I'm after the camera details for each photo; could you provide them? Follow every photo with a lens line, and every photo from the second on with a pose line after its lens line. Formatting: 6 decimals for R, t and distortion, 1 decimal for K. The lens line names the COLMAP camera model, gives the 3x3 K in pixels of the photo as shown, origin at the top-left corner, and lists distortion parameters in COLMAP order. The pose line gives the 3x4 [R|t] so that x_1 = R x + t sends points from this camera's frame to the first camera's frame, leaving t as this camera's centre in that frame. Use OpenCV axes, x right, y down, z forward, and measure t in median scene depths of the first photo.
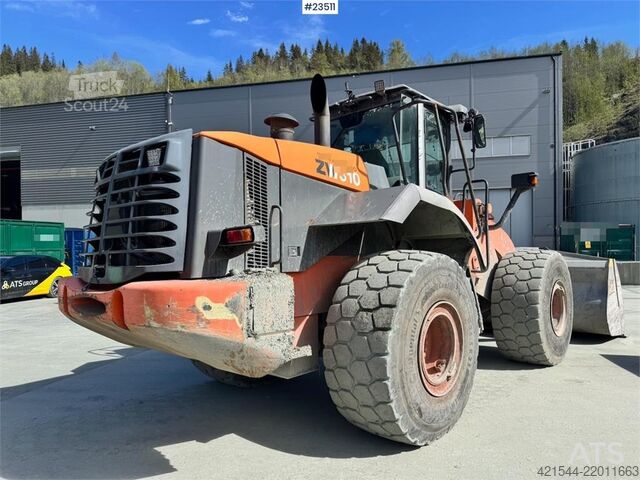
lens RADIAL K [[458.3, 0, 320.2], [0, 458.3, 240.0], [0, 0, 1]] dist [0.043350, -0.048629]
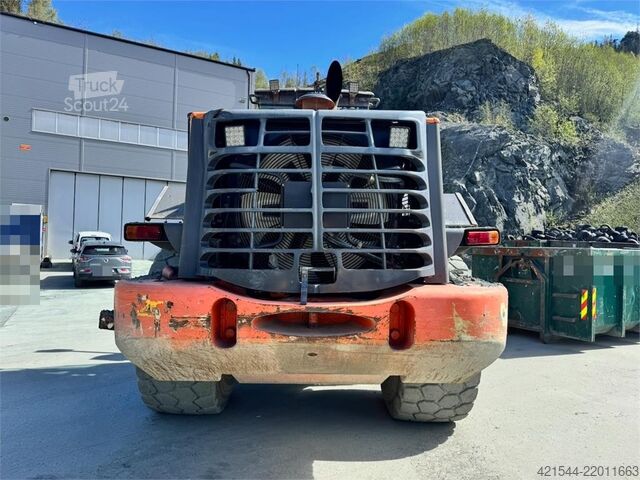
lens RADIAL K [[458.3, 0, 322.4], [0, 458.3, 241.0], [0, 0, 1]] dist [0.043350, -0.048629]
pose [[0.721369, 0.033570, 0.691737, -0.715340], [-0.048413, 0.998825, 0.002013, 0.007811], [-0.690857, -0.034941, 0.722147, 0.348007]]
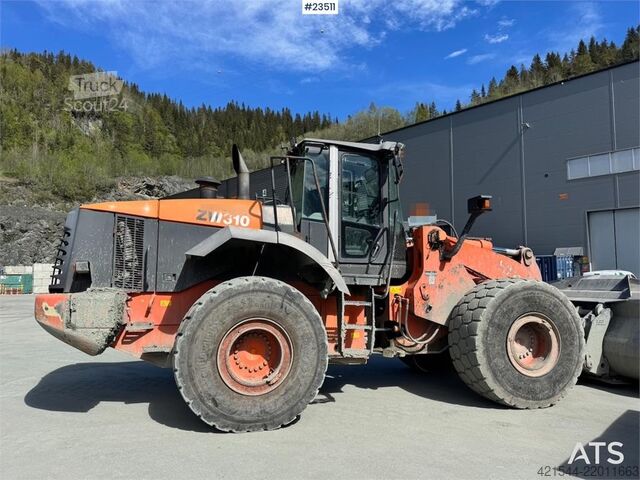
lens RADIAL K [[458.3, 0, 317.7], [0, 458.3, 240.0], [0, 0, 1]] dist [0.043350, -0.048629]
pose [[0.839623, -0.040403, -0.541664, 0.998297], [0.007286, 0.997978, -0.063146, 0.003099], [0.543120, 0.049072, 0.838220, 0.044092]]
